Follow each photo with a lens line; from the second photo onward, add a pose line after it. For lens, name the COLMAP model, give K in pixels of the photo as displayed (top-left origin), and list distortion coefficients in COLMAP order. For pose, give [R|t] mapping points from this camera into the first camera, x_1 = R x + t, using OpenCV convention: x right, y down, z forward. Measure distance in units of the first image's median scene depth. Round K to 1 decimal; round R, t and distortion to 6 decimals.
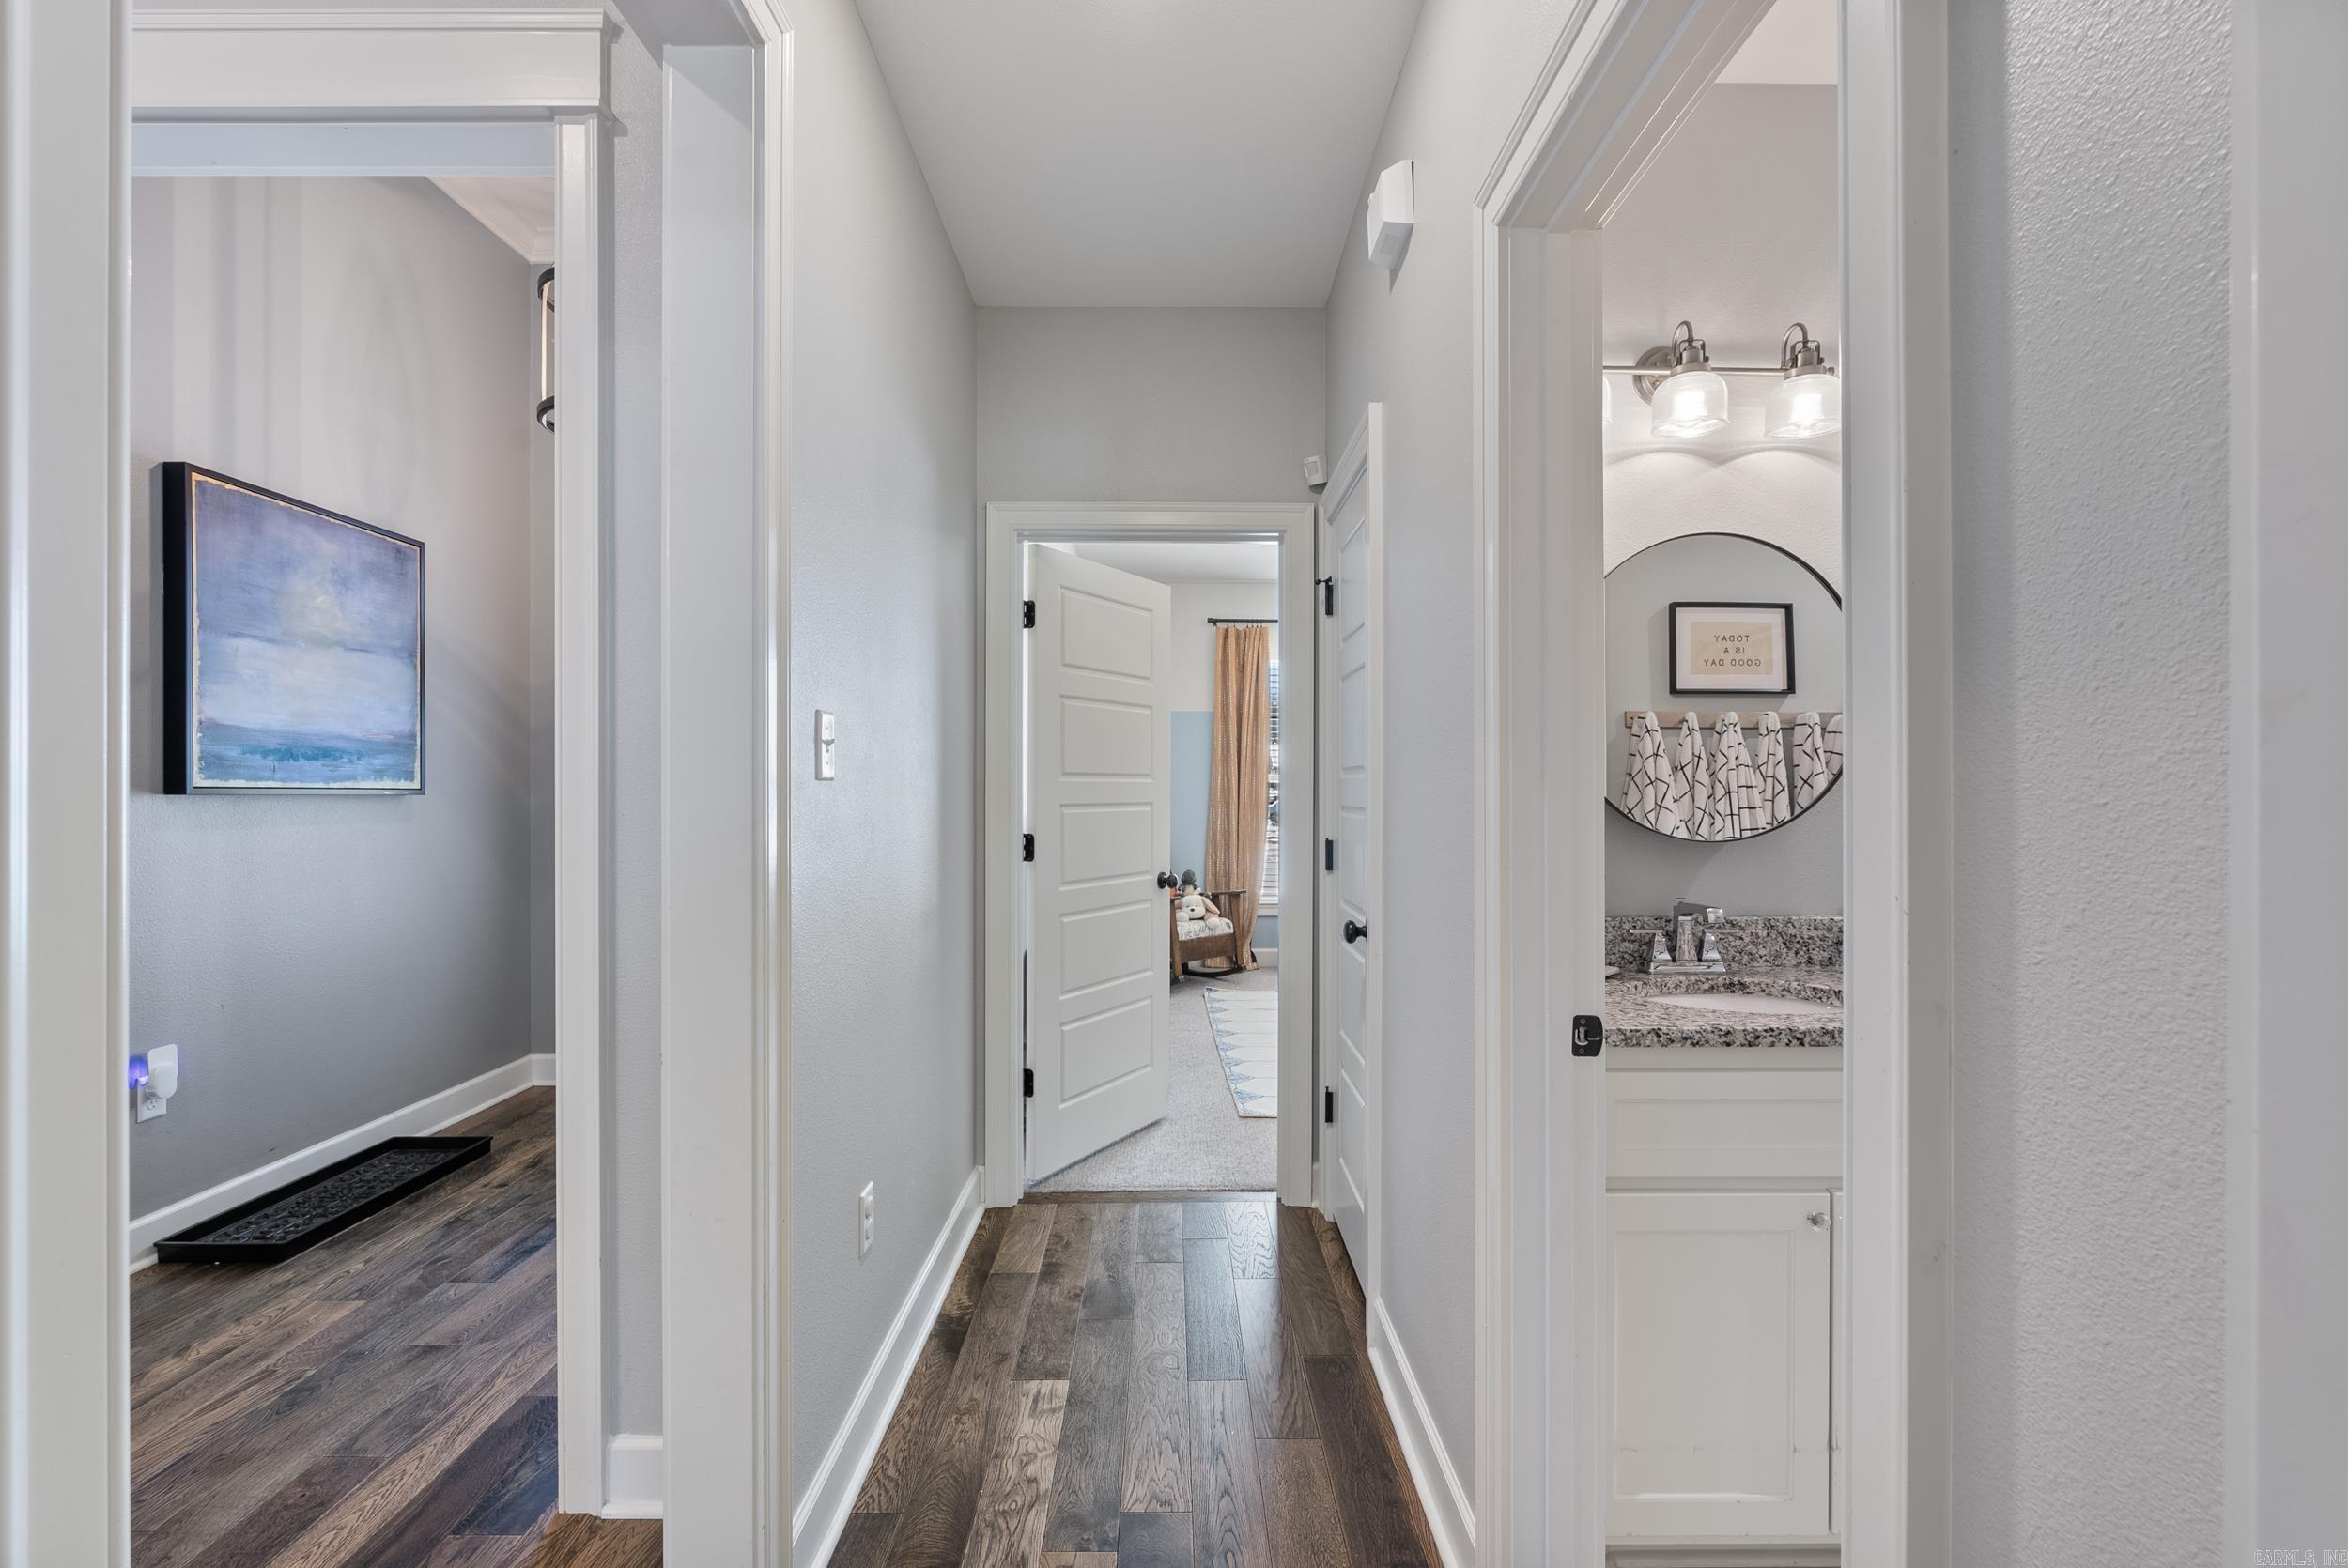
lens RADIAL K [[1040.0, 0, 1184.4], [0, 1040.0, 771.3], [0, 0, 1]] dist [-0.007077, 0.000295]
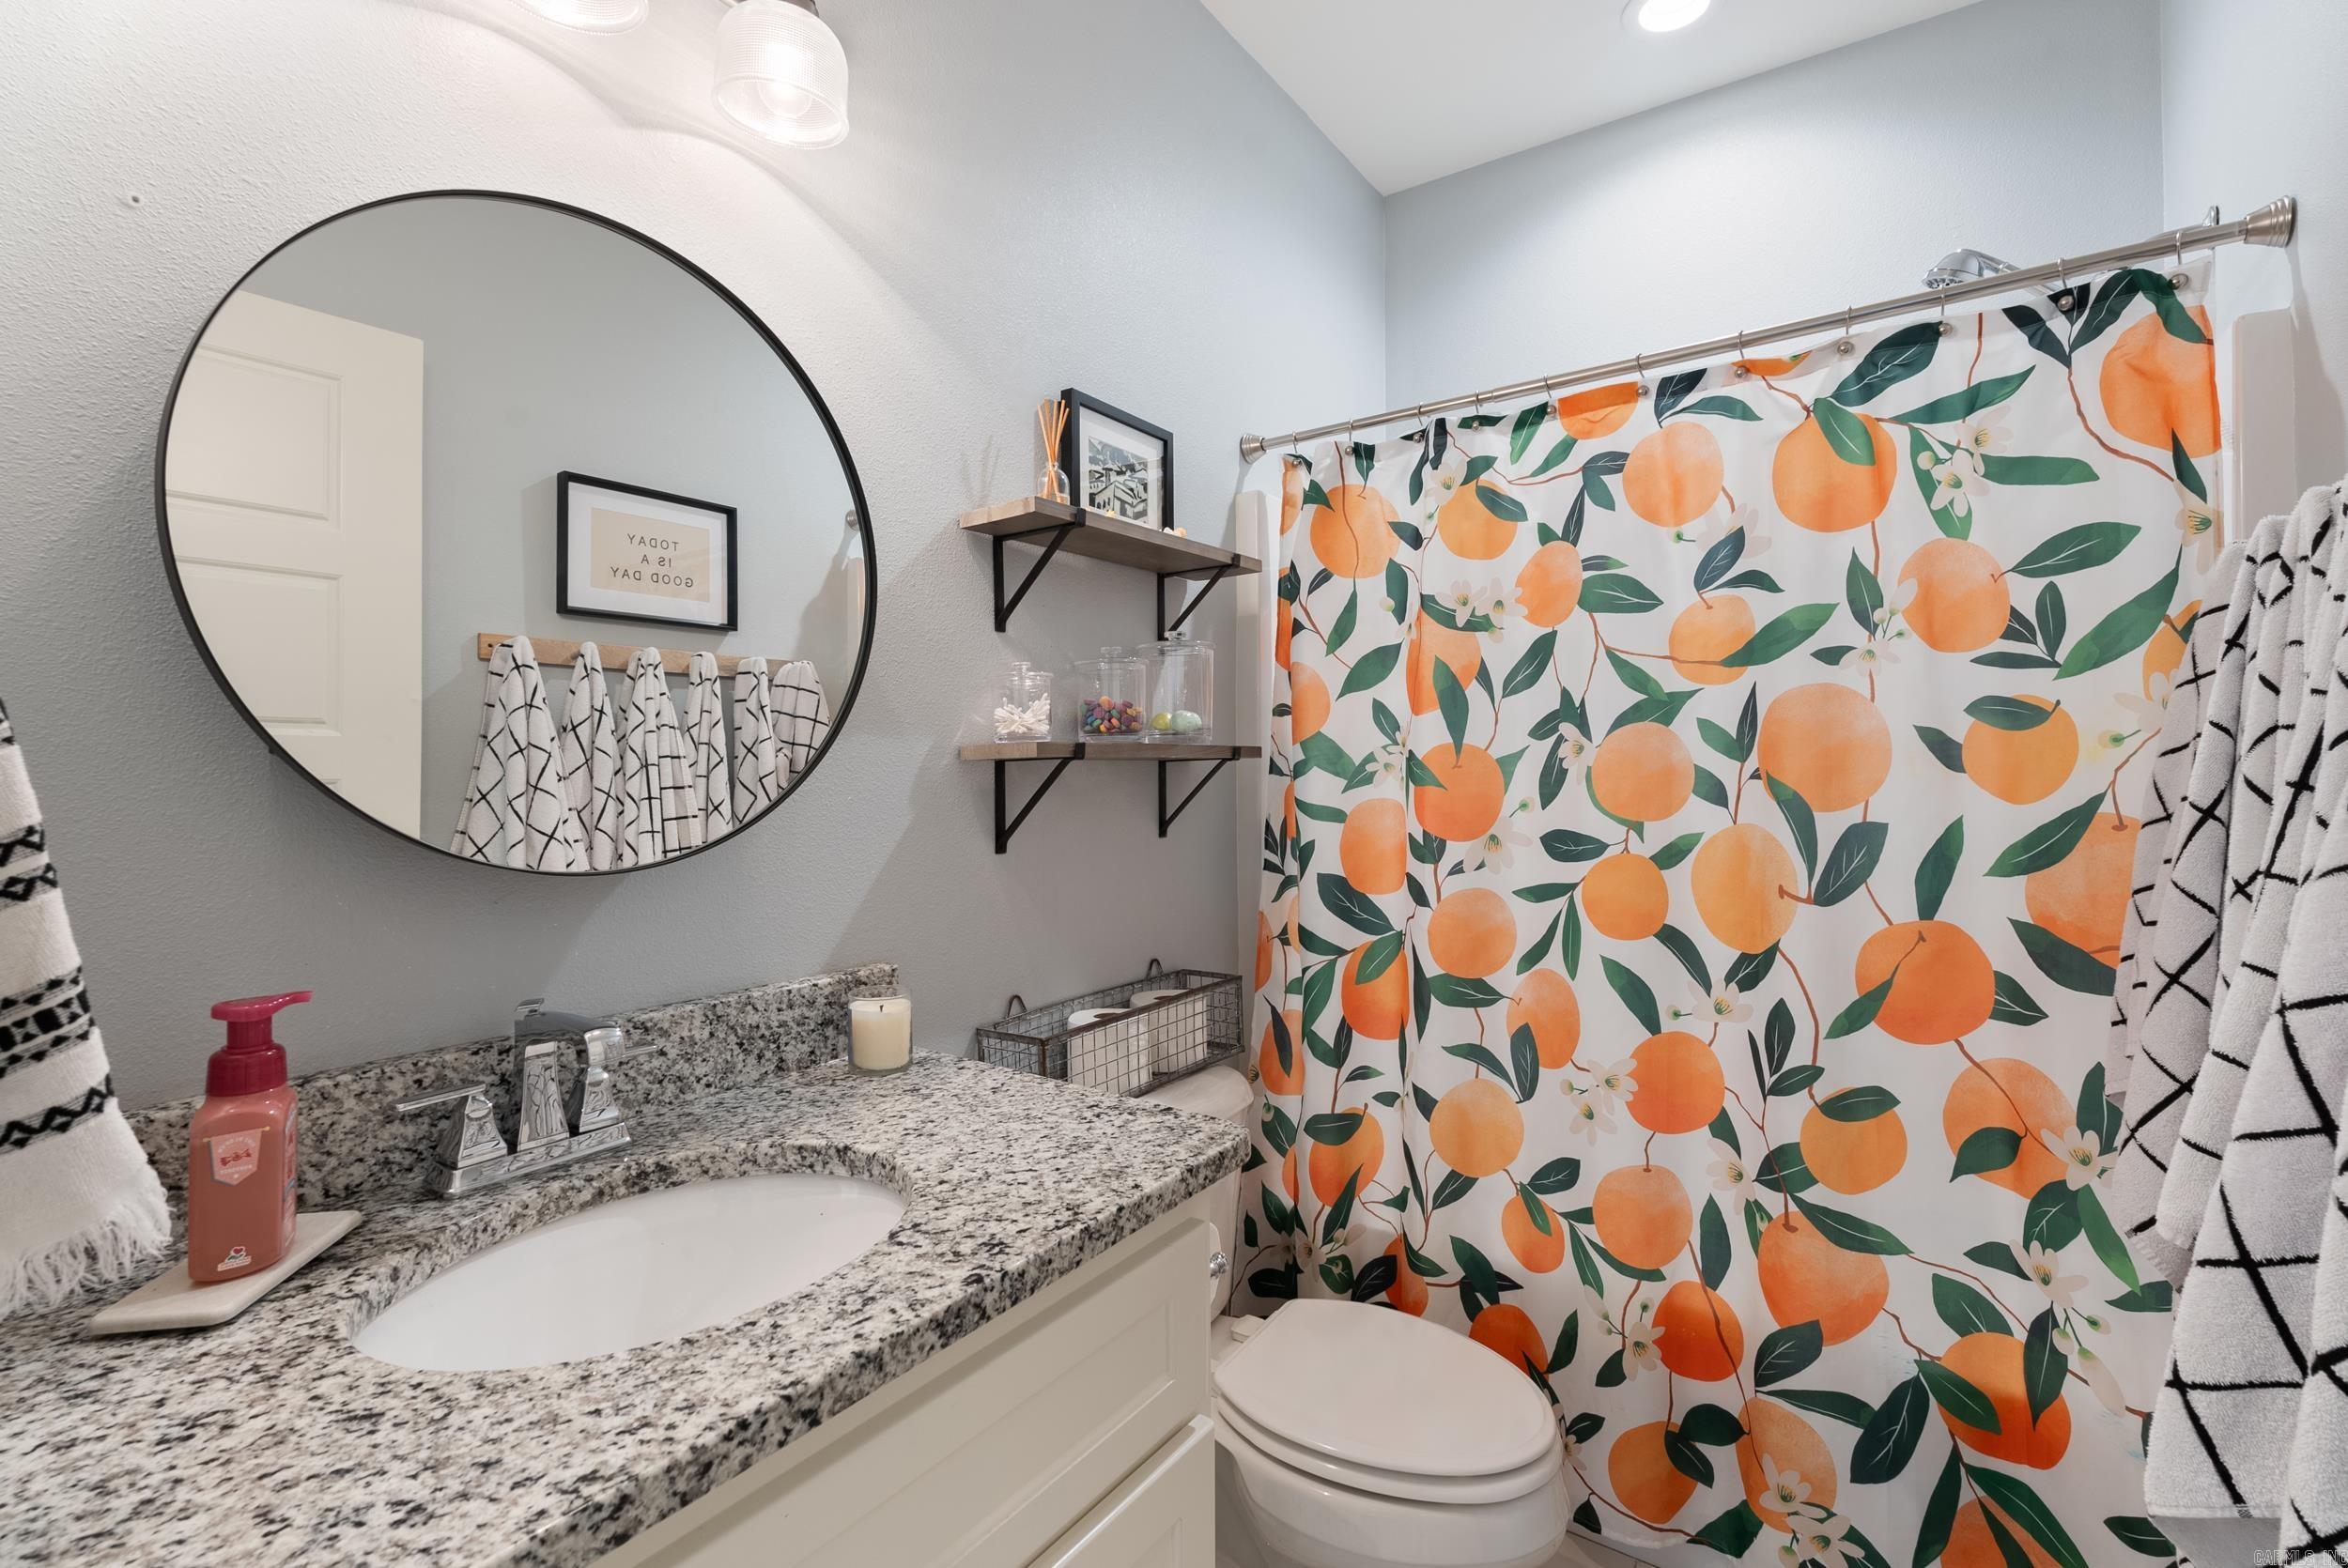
lens RADIAL K [[1045.2, 0, 1175.9], [0, 1045.2, 742.0], [0, 0, 1]] dist [-0.003452, 0.000196]
pose [[0.581994, 0.011118, 0.813117, 0.171448], [-0.011742, 0.999917, -0.005268, 0.004498], [-0.813108, -0.006482, 0.582077, 0.322109]]
